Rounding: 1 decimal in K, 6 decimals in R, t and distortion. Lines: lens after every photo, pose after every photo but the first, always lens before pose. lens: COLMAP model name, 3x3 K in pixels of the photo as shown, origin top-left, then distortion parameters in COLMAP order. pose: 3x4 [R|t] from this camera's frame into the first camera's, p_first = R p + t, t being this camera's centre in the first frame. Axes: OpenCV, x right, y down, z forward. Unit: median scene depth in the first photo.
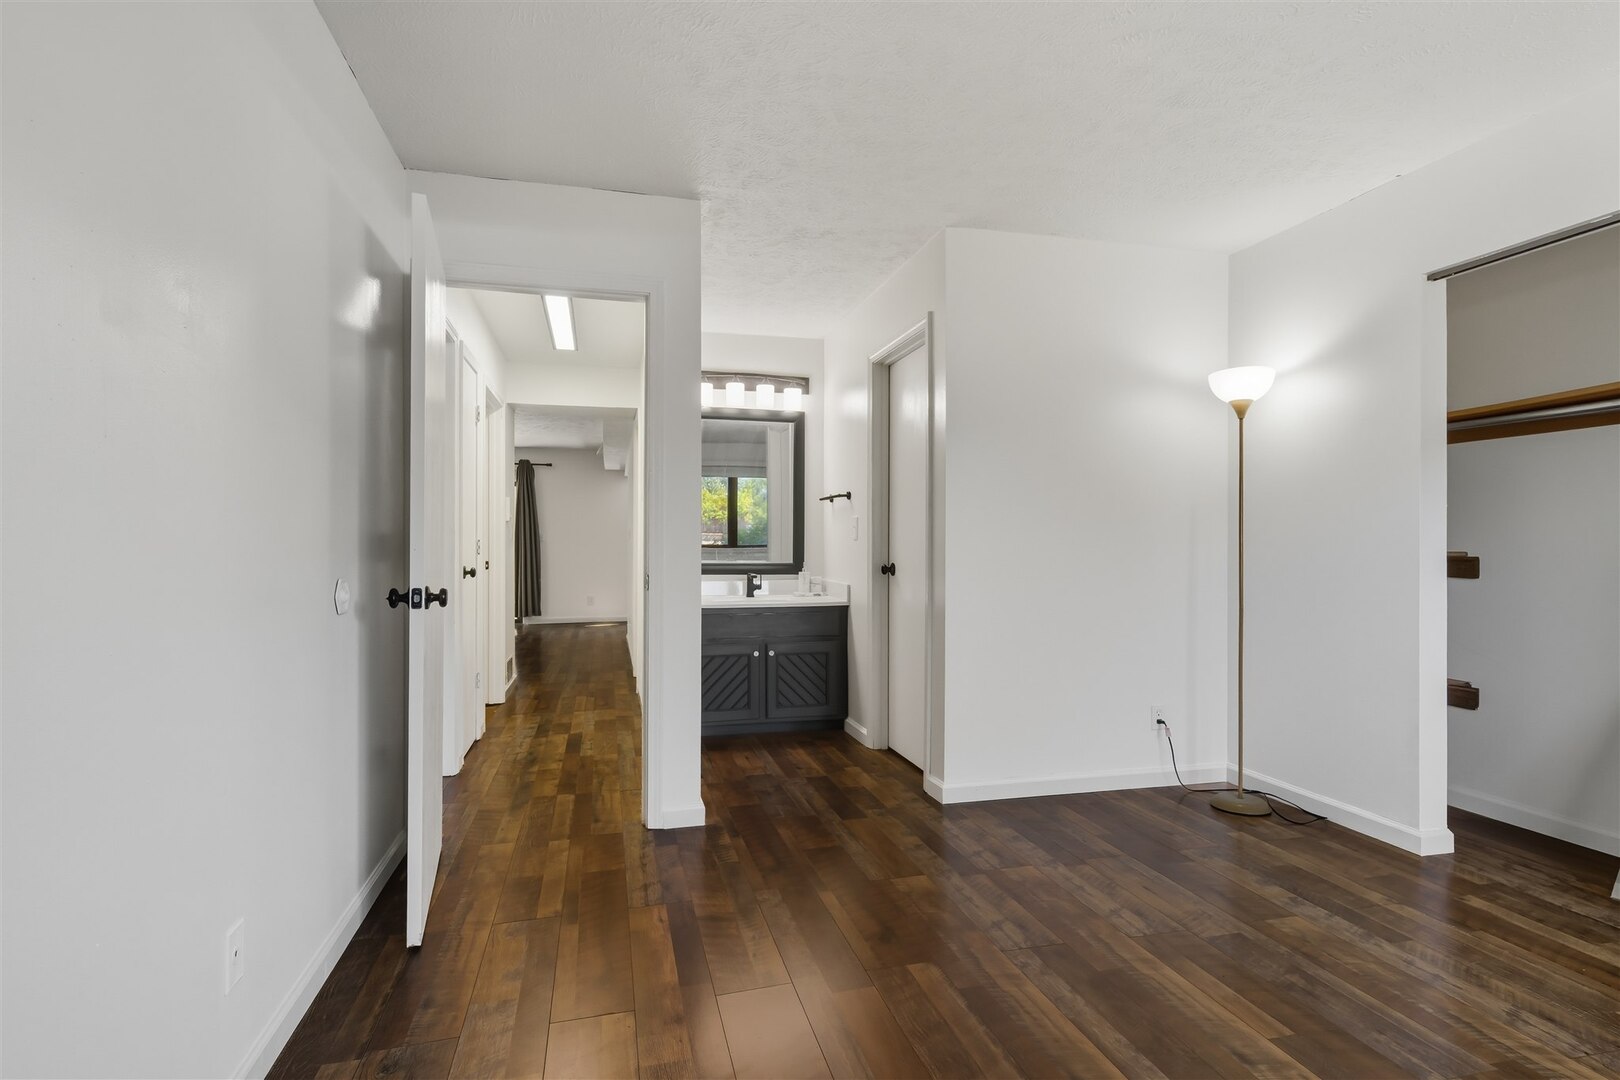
lens RADIAL K [[815.3, 0, 813.0], [0, 815.3, 533.9], [0, 0, 1]] dist [0.001427, 0.002342]
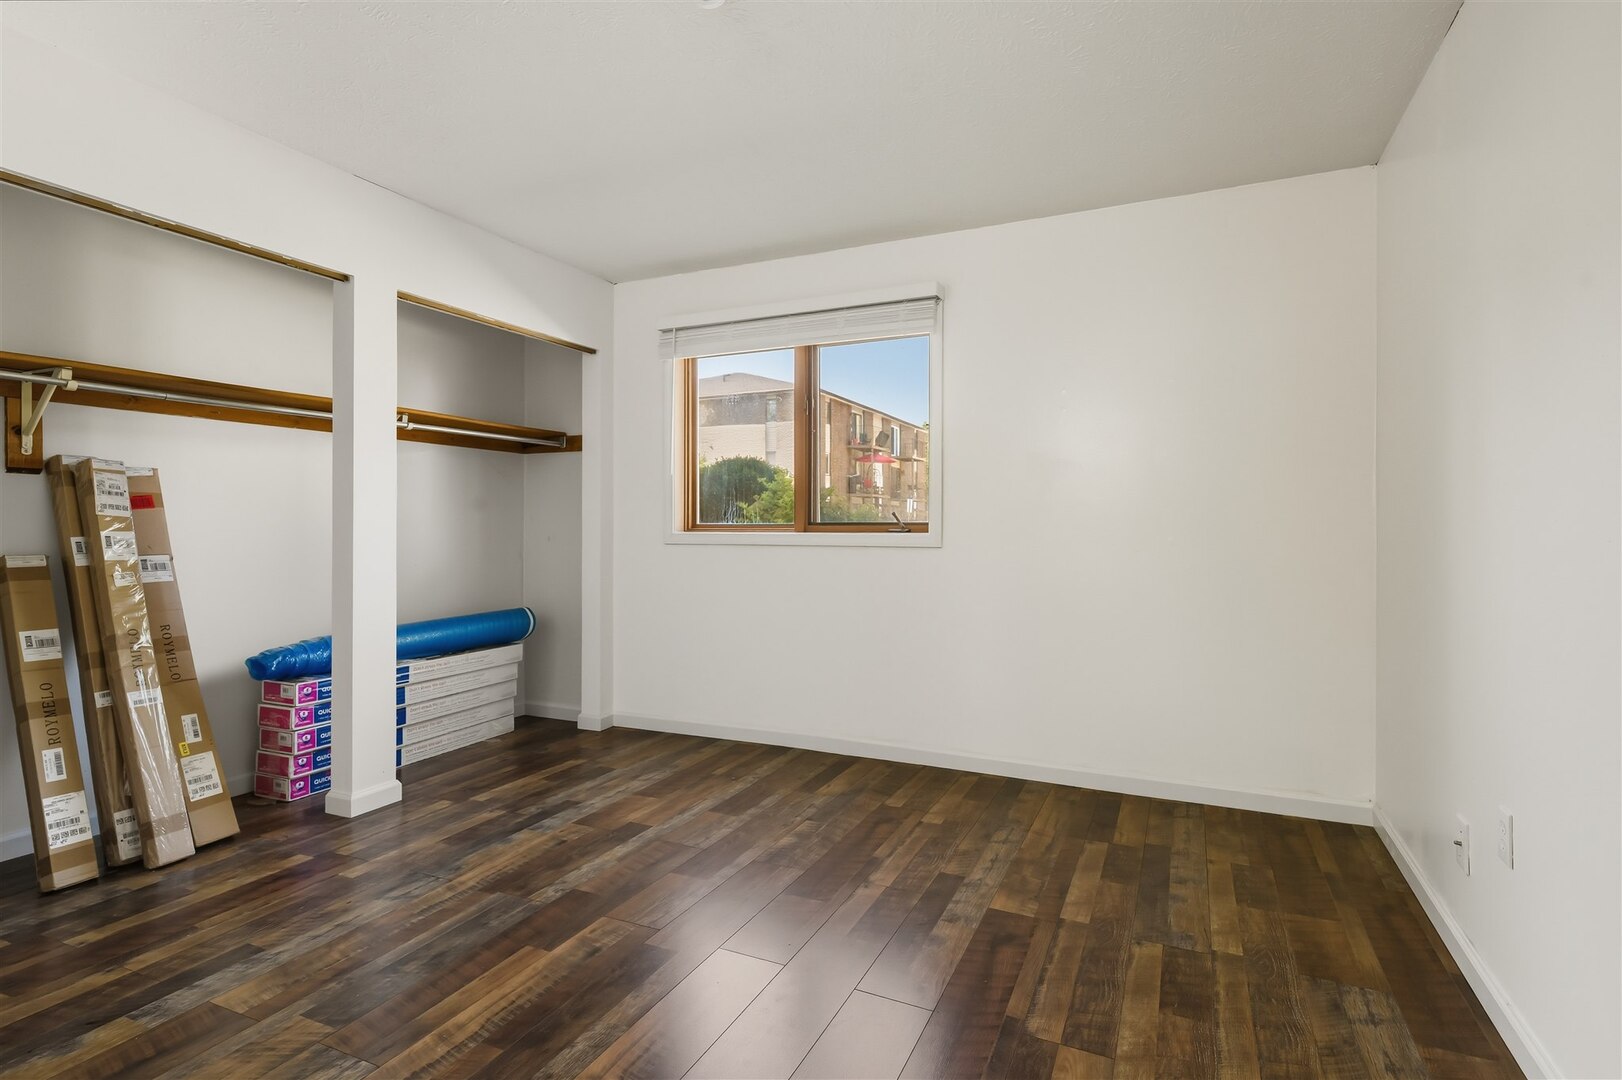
lens RADIAL K [[816.3, 0, 814.0], [0, 816.3, 533.9], [0, 0, 1]] dist [0.001427, 0.002342]
pose [[-0.773119, -0.007235, 0.634220, -0.402743], [-0.008912, 0.999960, 0.000543, 0.017492], [-0.634198, -0.005233, -0.773153, 1.436827]]
